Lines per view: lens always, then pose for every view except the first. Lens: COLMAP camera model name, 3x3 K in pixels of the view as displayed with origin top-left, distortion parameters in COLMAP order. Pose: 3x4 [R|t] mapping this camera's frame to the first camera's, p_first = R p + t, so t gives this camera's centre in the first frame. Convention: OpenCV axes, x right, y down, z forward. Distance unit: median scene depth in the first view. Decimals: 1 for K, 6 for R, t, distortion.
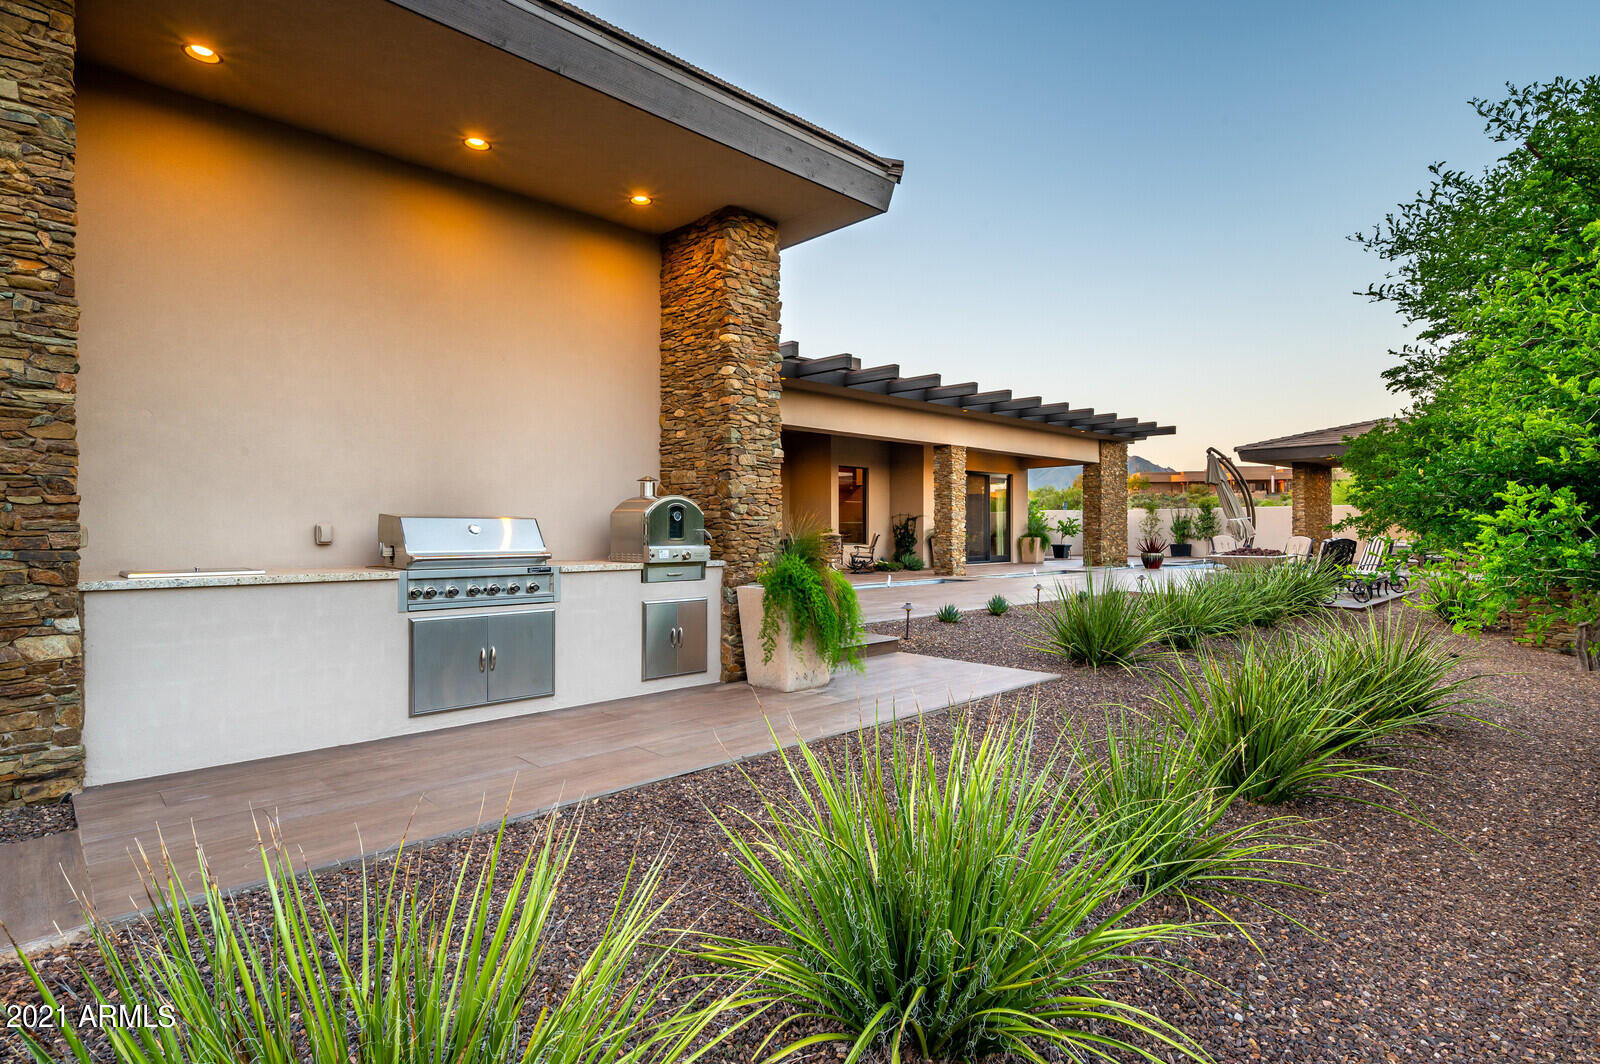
lens RADIAL K [[807.6, 0, 804.1], [0, 807.6, 529.0], [0, 0, 1]] dist [0.000023, 0.000077]
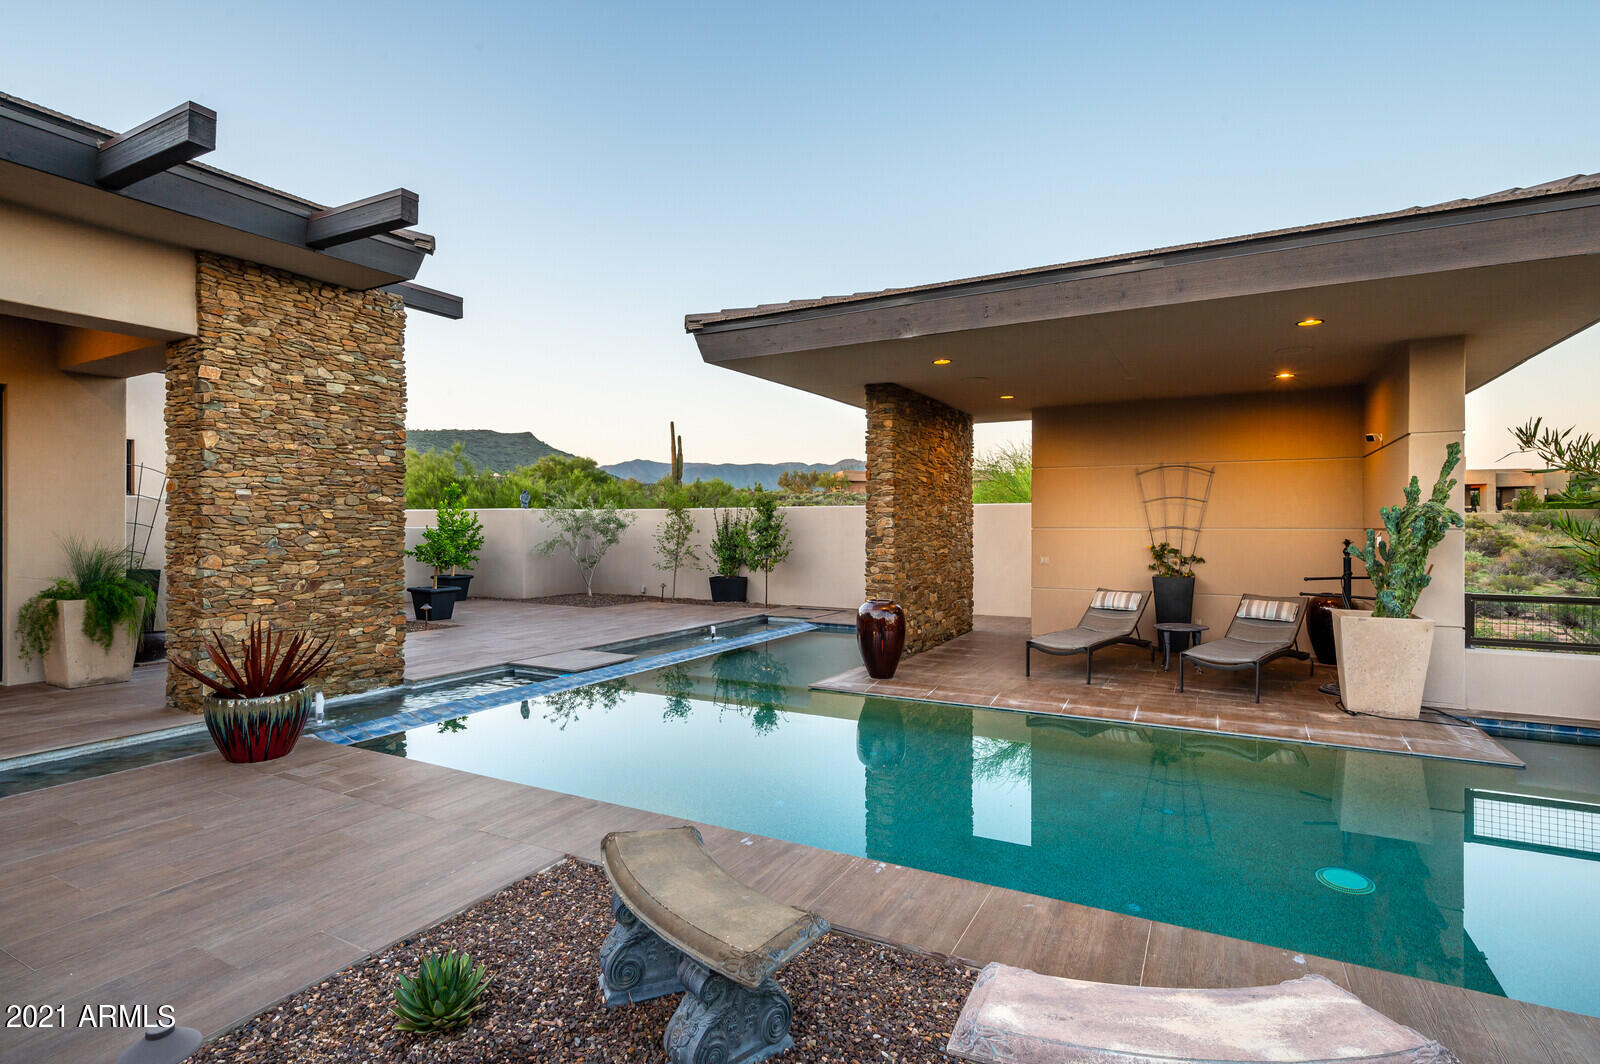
lens RADIAL K [[778.1, 0, 800.4], [0, 778.1, 527.2], [0, 0, 1]] dist [0.000001, -0.000704]
pose [[0.953888, 0.002521, 0.300152, 0.538438], [-0.003081, 0.999994, 0.001392, -0.020002], [-0.300146, -0.002253, 0.953891, 0.767542]]
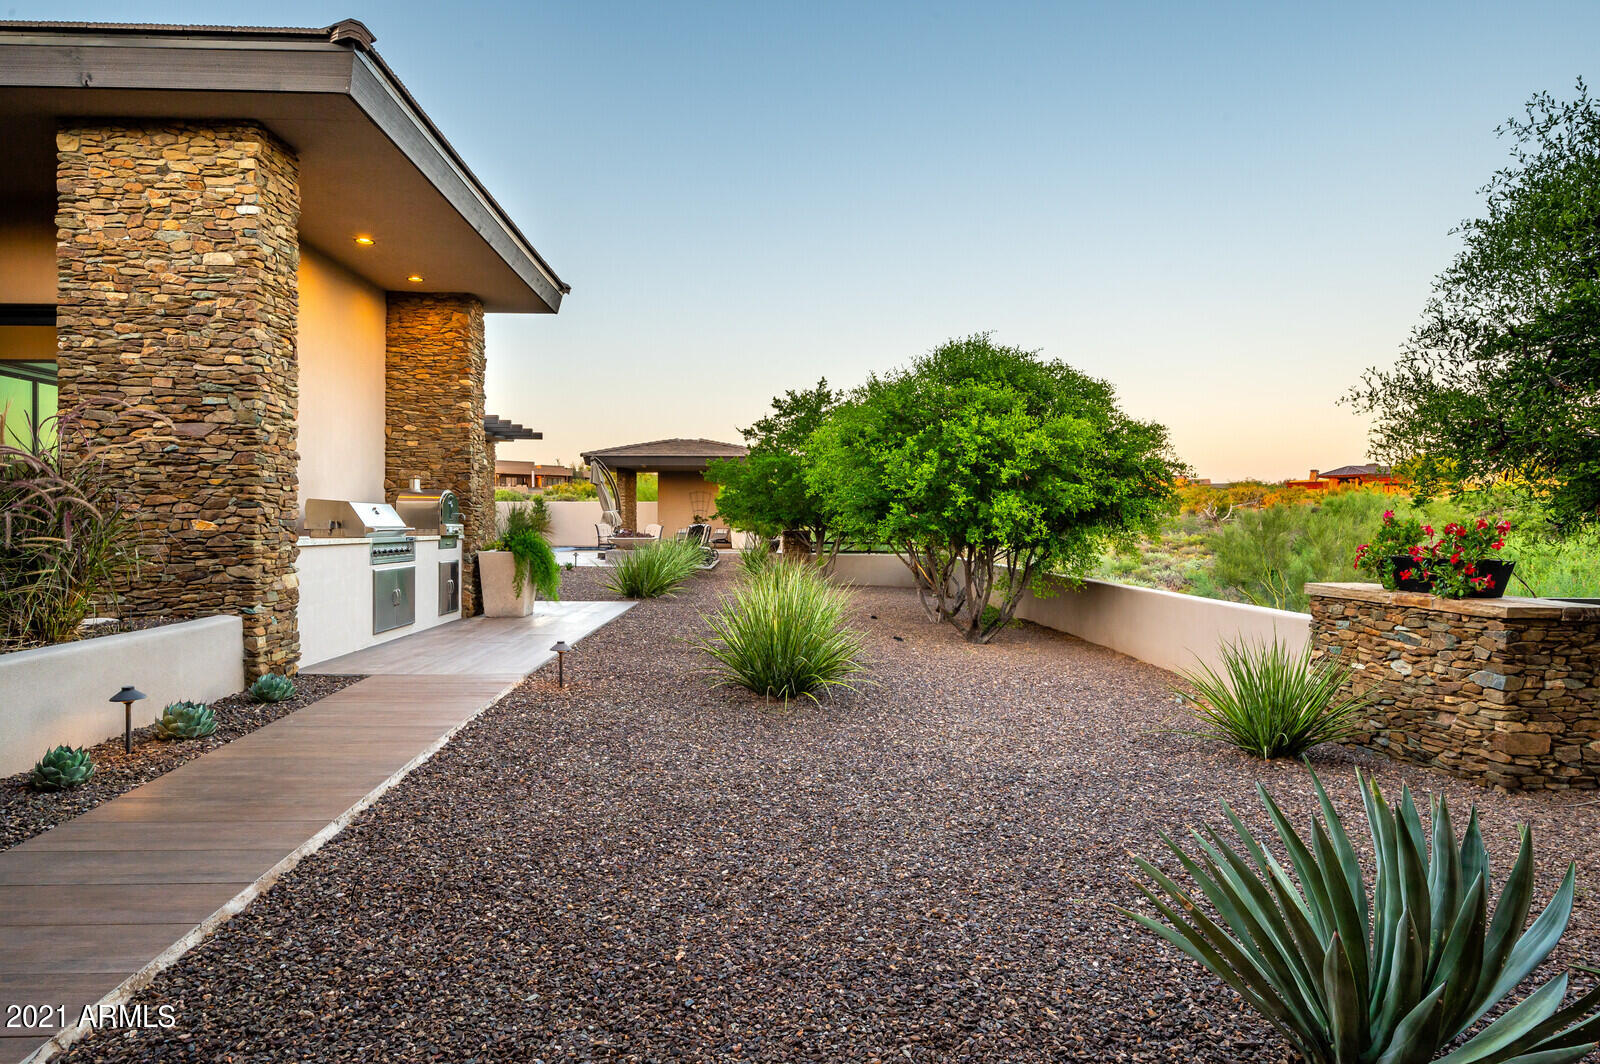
lens RADIAL K [[885.9, 0, 805.3], [0, 885.9, 527.4], [0, 0, 1]] dist [-0.004169, 0.000019]
pose [[0.661148, -0.000123, 0.750256, -0.281521], [-0.004626, 0.999980, 0.004240, 0.005103], [-0.750241, -0.006274, 0.661134, -0.165047]]
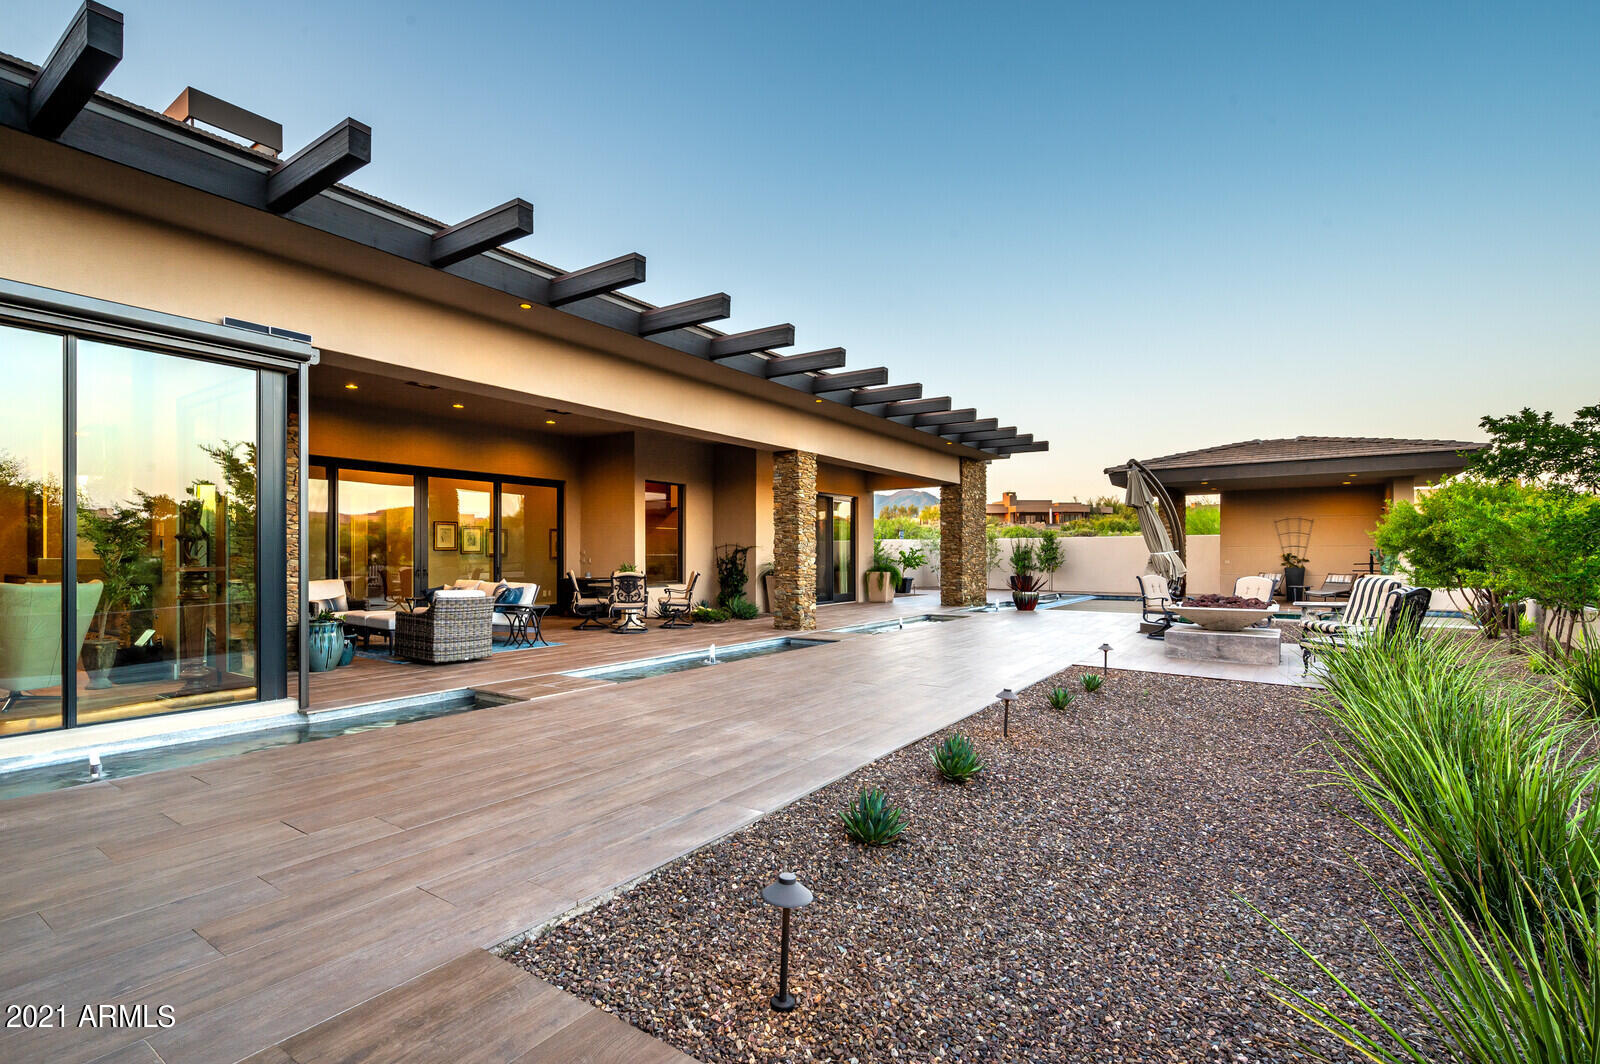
lens RADIAL K [[741.8, 0, 765.3], [0, 741.8, 557.1], [0, 0, 1]] dist [-0.002079, -0.000225]
pose [[0.983922, -0.000806, 0.178599, 0.030058], [0.000335, 0.999996, 0.002667, -0.008456], [-0.178601, -0.002564, 0.983918, 0.306416]]
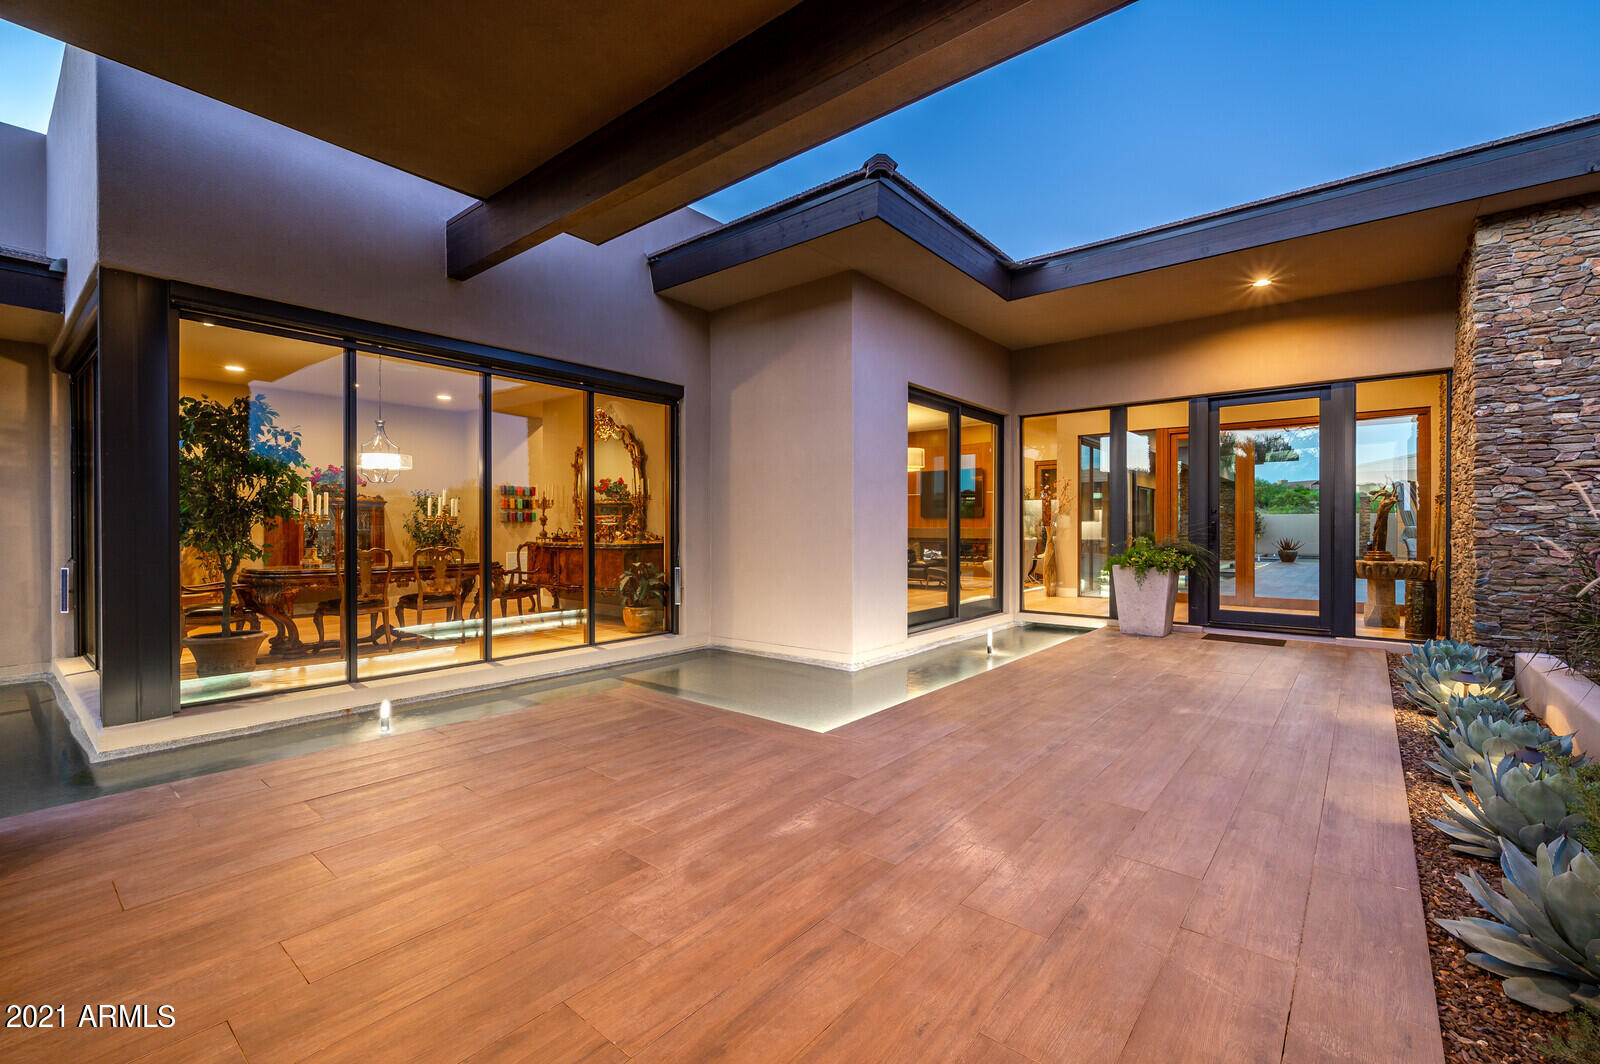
lens RADIAL K [[683.7, 0, 802.4], [0, 683.7, 529.3], [0, 0, 1]] dist [0.001042, 0.000242]
pose [[0.993377, 0.002369, 0.114877, -0.509494], [-0.003018, 0.999980, 0.005476, -0.008650], [-0.114861, -0.005787, 0.993365, -0.020272]]
